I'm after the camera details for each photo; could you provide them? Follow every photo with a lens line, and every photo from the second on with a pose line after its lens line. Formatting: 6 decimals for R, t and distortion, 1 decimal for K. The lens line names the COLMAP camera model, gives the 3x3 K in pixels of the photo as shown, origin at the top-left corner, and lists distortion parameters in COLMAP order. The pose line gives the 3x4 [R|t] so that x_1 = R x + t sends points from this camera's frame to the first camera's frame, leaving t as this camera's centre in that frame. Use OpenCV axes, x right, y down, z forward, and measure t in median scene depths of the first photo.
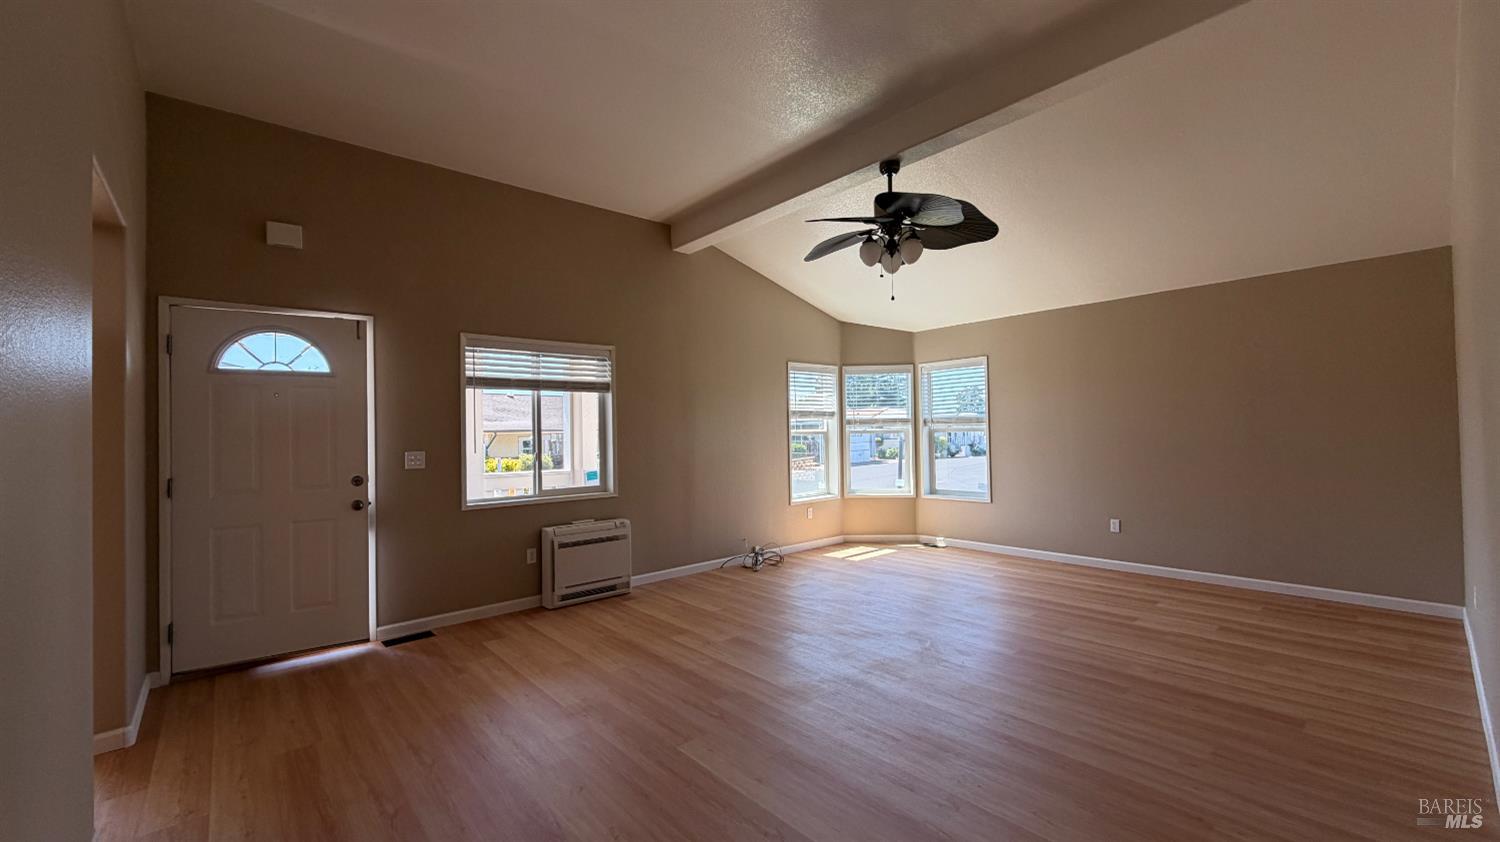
lens RADIAL K [[594.3, 0, 747.3], [0, 594.3, 423.0], [0, 0, 1]] dist [0.000302, -0.000088]
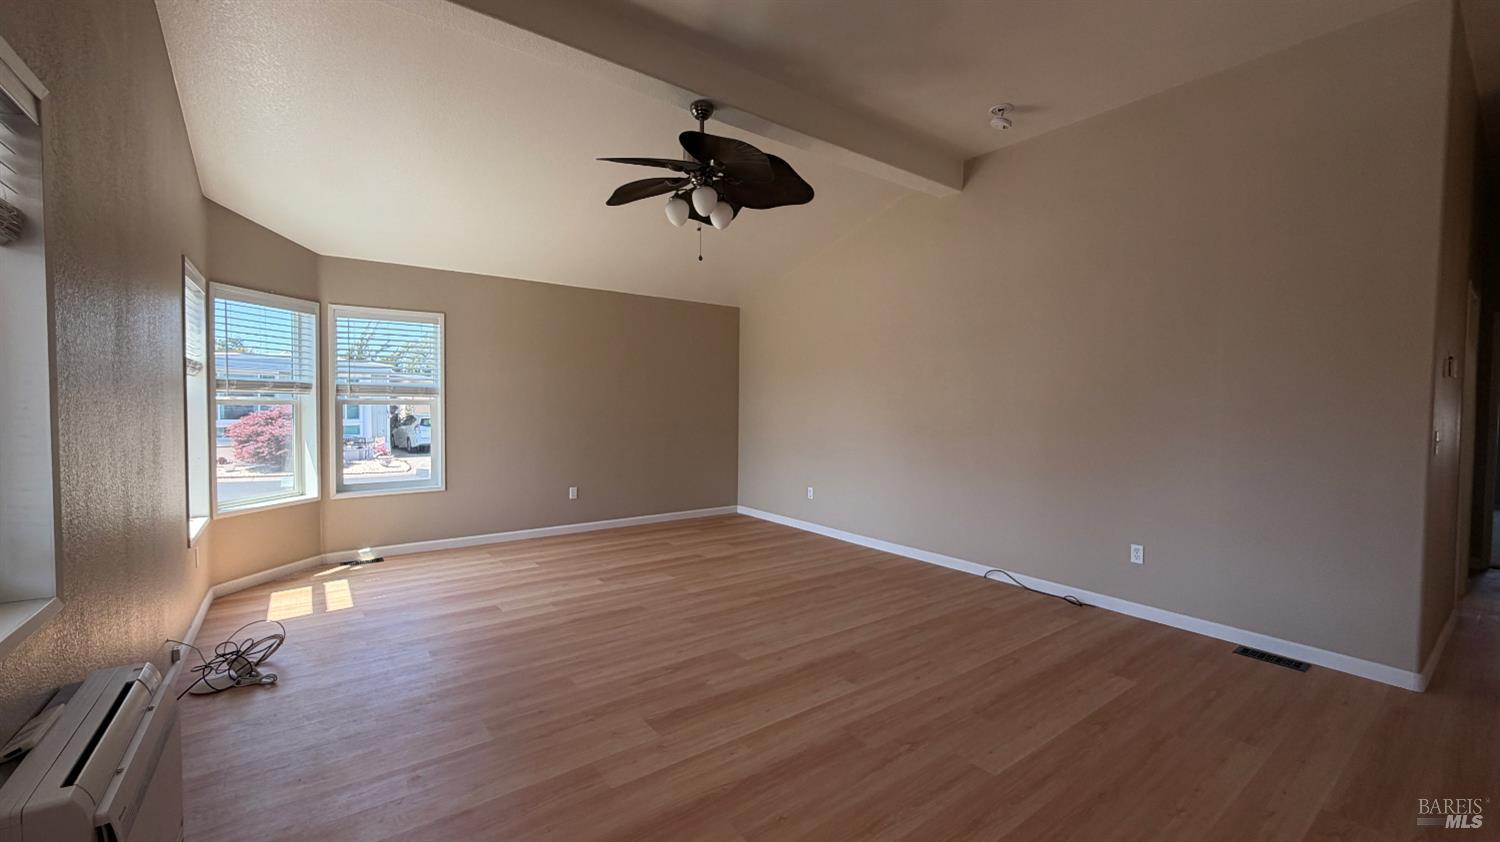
lens RADIAL K [[594.3, 0, 747.3], [0, 594.3, 423.0], [0, 0, 1]] dist [0.000302, -0.000088]
pose [[0.081266, -0.013984, 0.996594, -0.386747], [-0.028426, 0.999462, 0.016342, 0.013354], [-0.996287, -0.029658, 0.080825, 0.506917]]
